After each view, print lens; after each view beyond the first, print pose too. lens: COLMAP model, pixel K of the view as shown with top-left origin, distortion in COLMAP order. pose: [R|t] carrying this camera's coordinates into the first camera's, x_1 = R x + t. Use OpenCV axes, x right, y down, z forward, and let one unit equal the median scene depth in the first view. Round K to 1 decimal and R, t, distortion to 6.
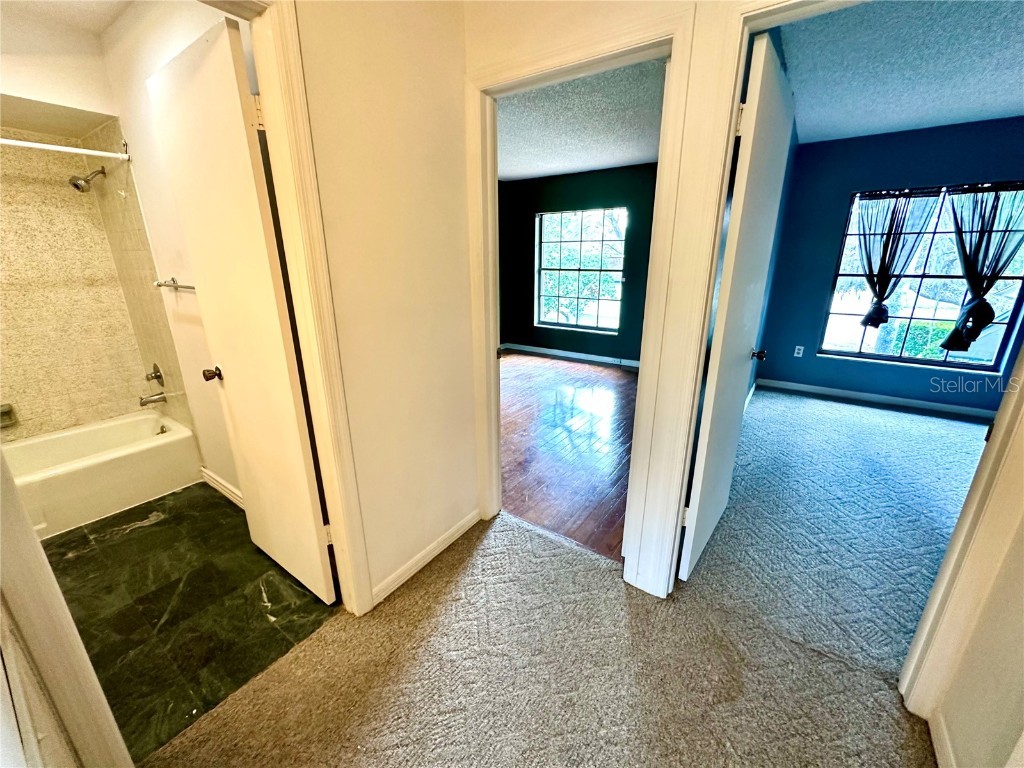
lens RADIAL K [[413.8, 0, 511.0], [0, 413.8, 383.2], [0, 0, 1]] dist [-0.007406, 0.001416]
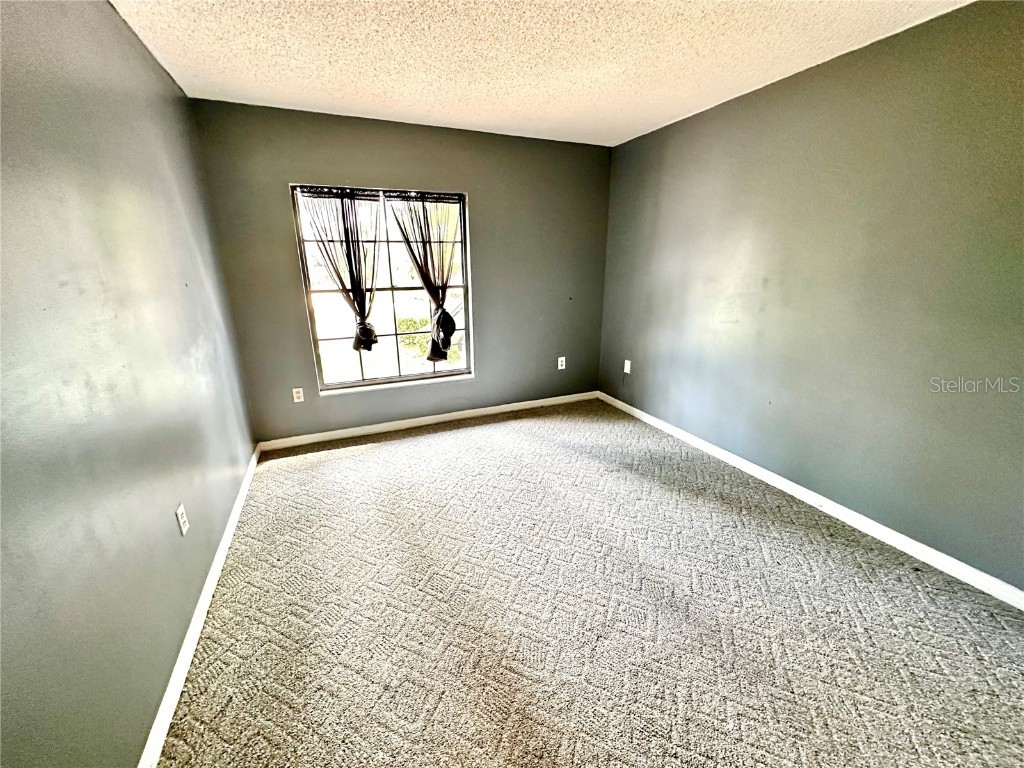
lens RADIAL K [[413.8, 0, 517.8], [0, 413.8, 386.9], [0, 0, 1]] dist [-0.007406, 0.001416]
pose [[0.508168, -0.255409, 0.822516, 0.328959], [0.255867, 0.956669, 0.138986, -0.107503], [-0.822373, 0.139826, 0.551499, 0.291515]]
